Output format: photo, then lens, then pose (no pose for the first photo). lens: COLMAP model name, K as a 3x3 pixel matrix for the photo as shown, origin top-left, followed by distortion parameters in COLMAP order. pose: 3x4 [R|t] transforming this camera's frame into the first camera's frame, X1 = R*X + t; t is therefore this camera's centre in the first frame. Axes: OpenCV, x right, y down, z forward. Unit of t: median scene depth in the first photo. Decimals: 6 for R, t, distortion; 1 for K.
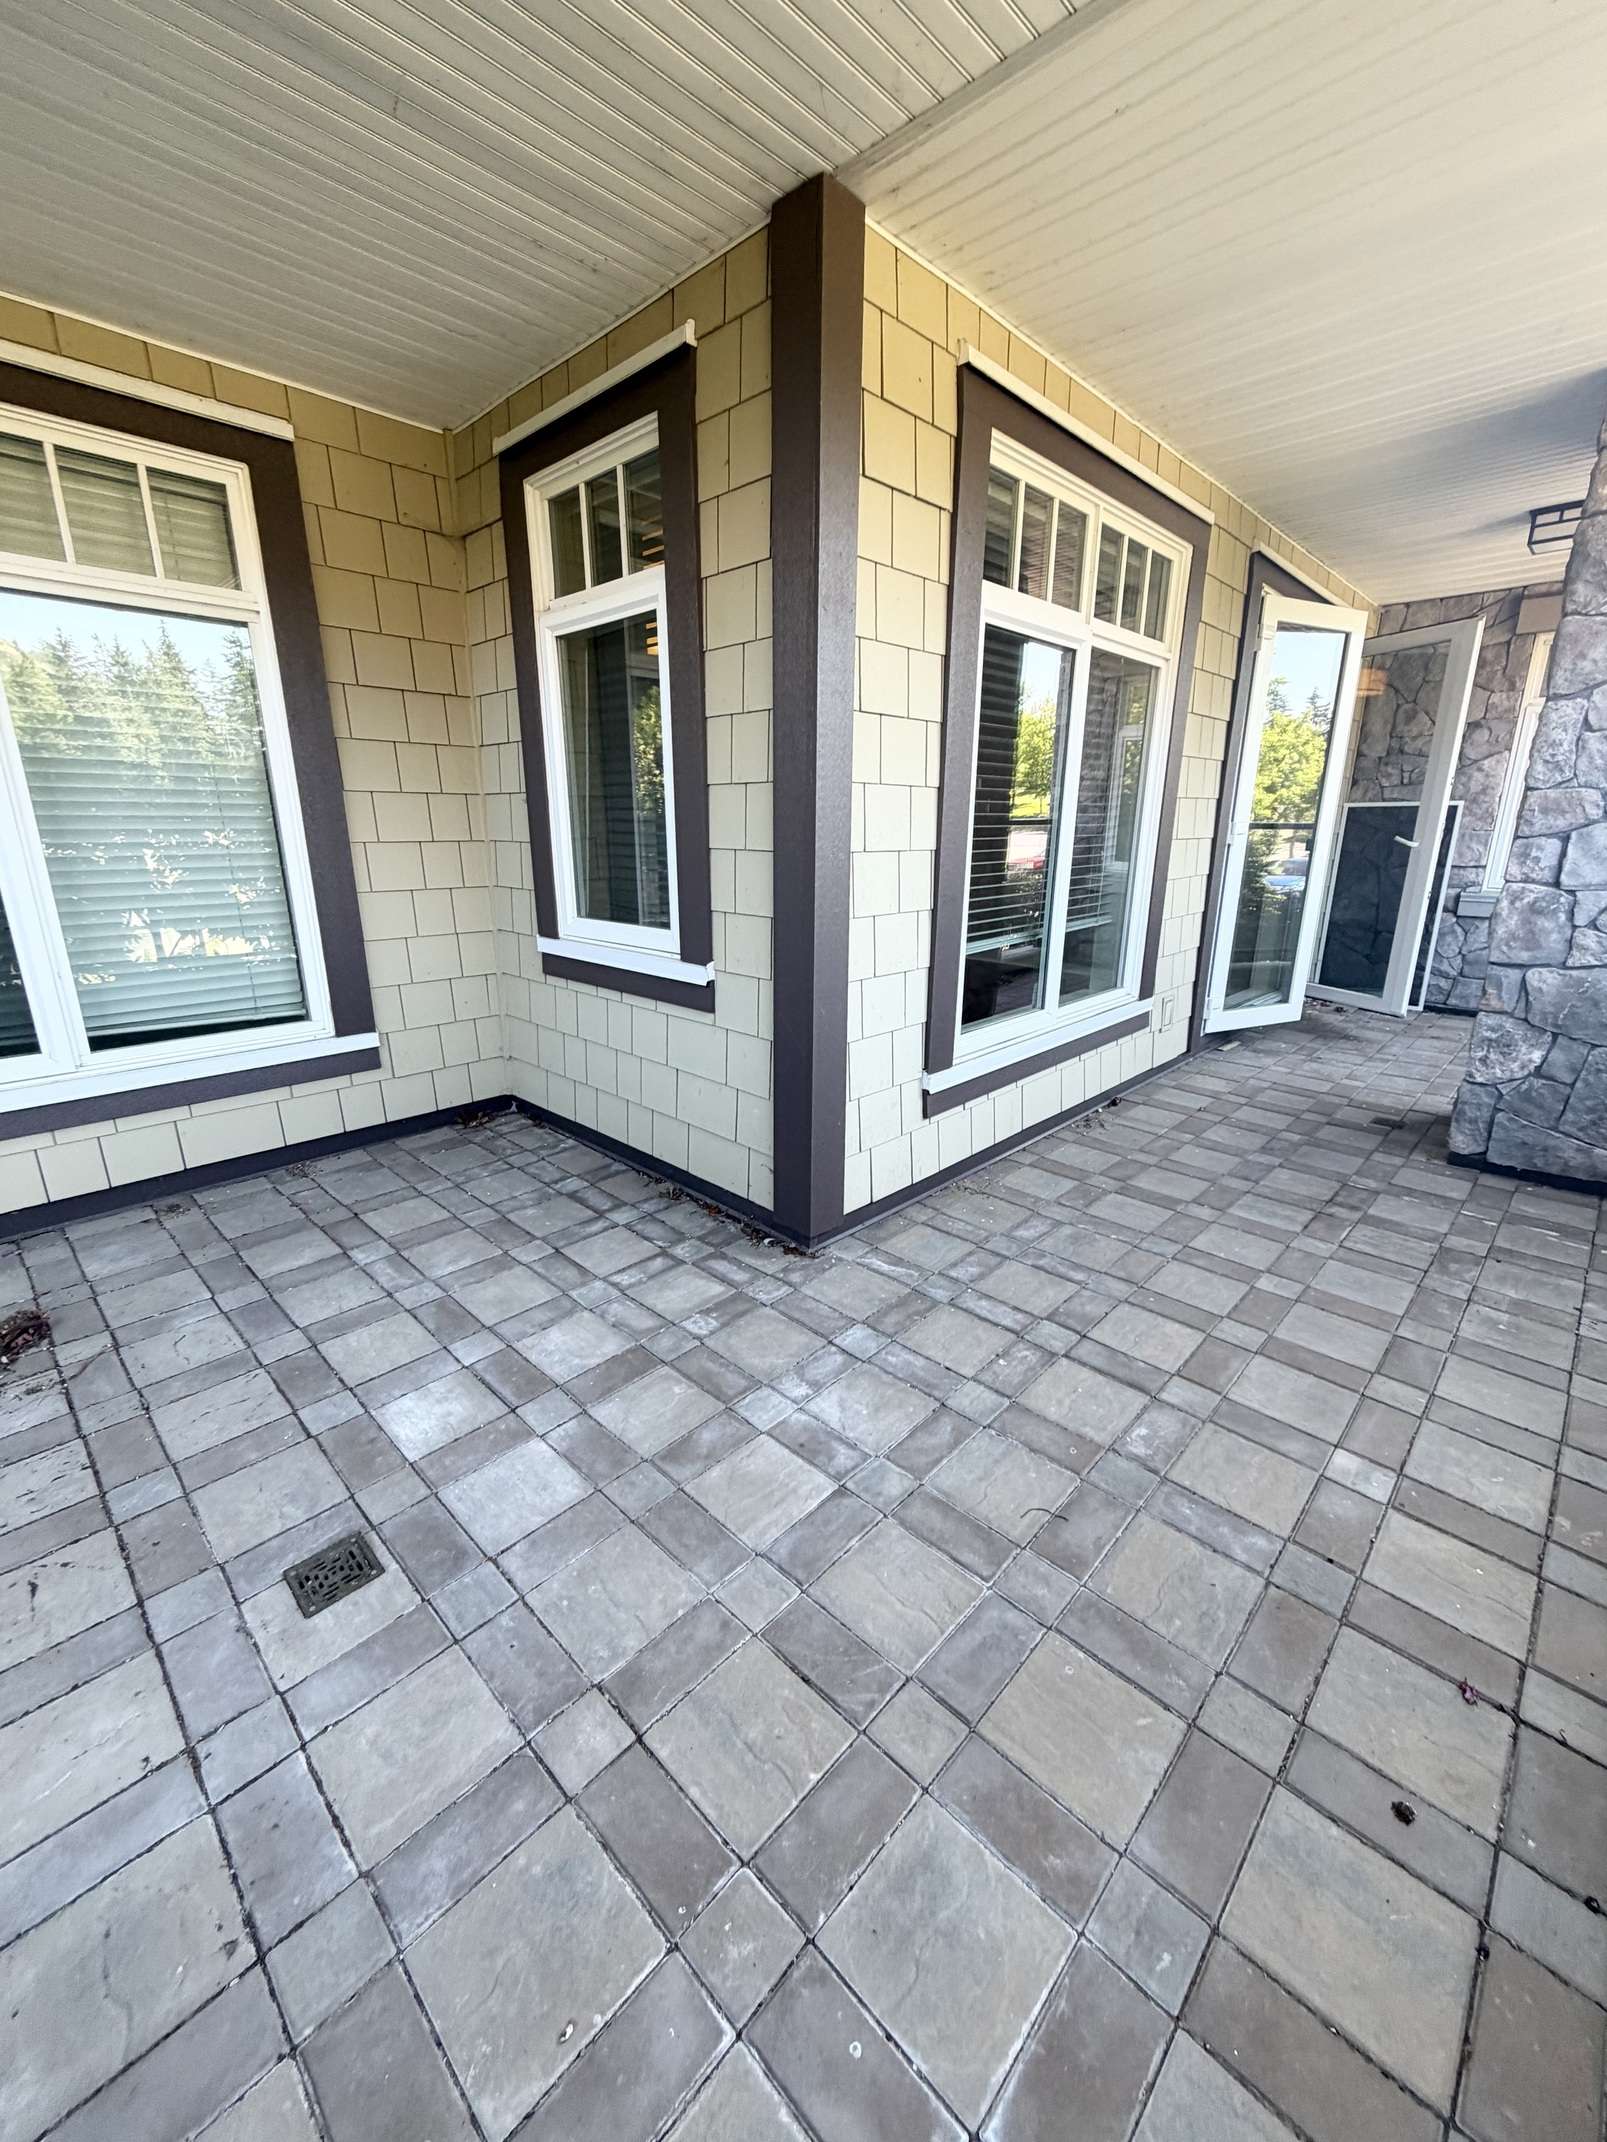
lens RADIAL K [[855.5, 0, 796.9], [0, 855.5, 1071.9], [0, 0, 1]] dist [-0.004528, 0.000537]
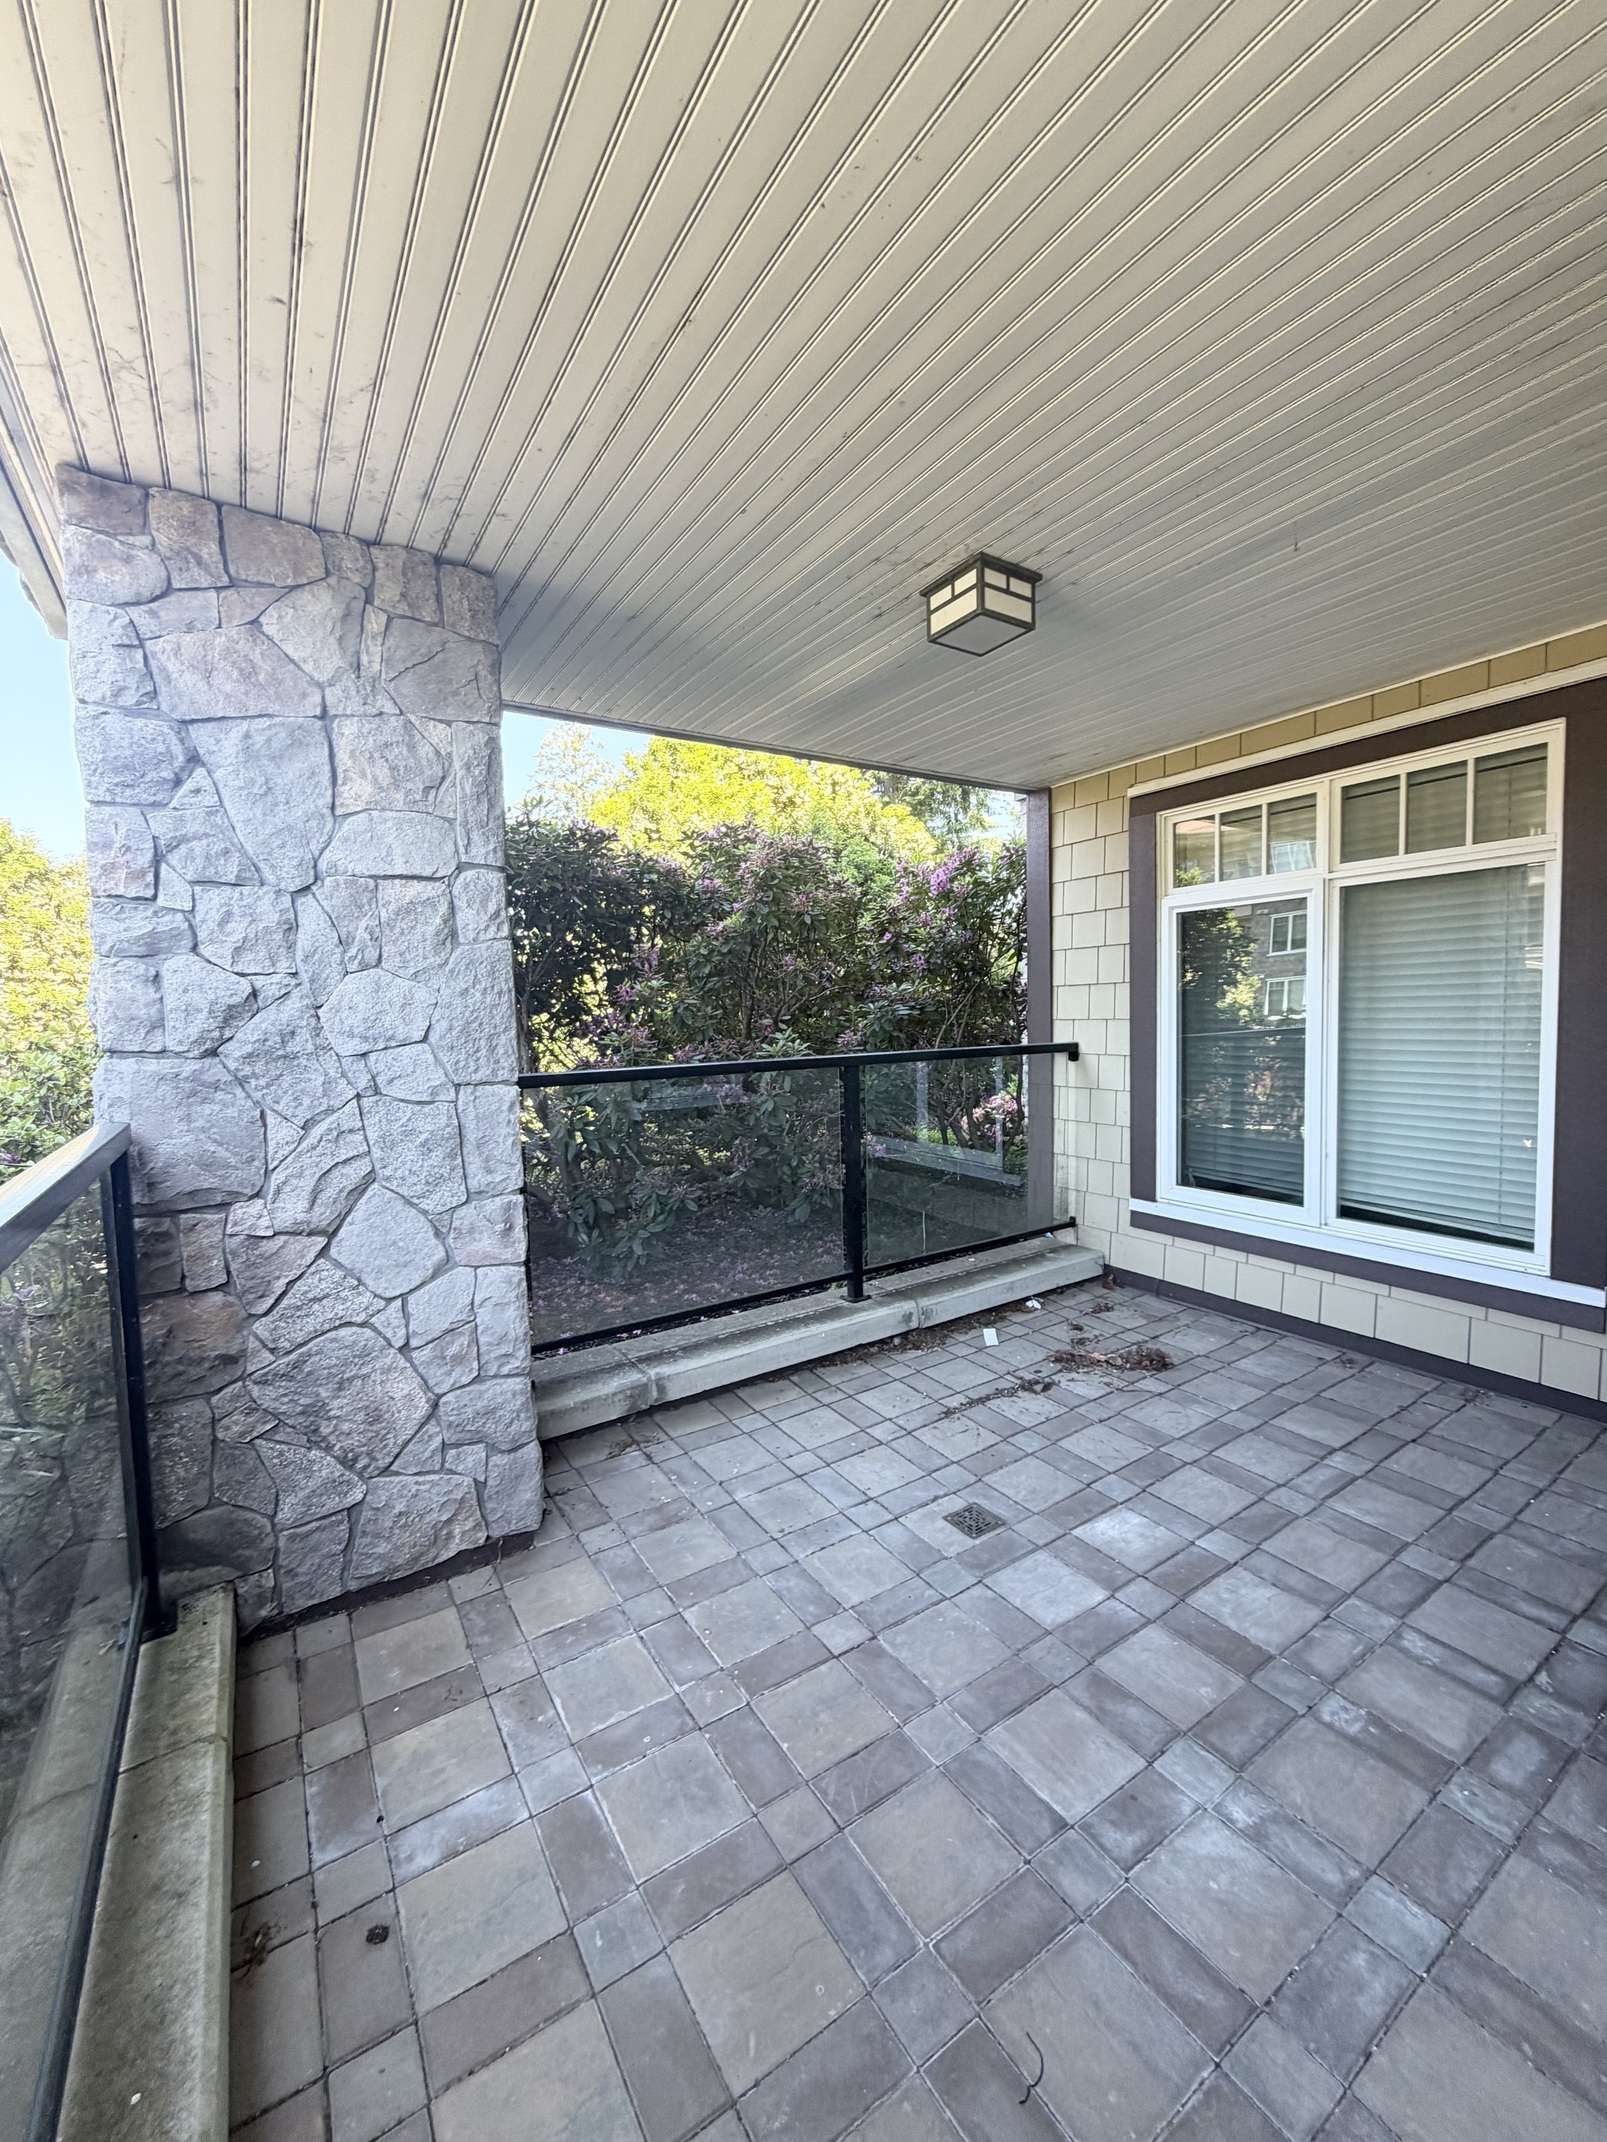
lens RADIAL K [[855.5, 0, 802.1], [0, 855.5, 1064.3], [0, 0, 1]] dist [-0.004528, 0.000537]
pose [[-0.225851, 0.063854, -0.972067, 0.729242], [-0.250629, 0.960451, 0.121322, -0.247182], [0.941370, 0.271029, -0.200915, 0.551876]]
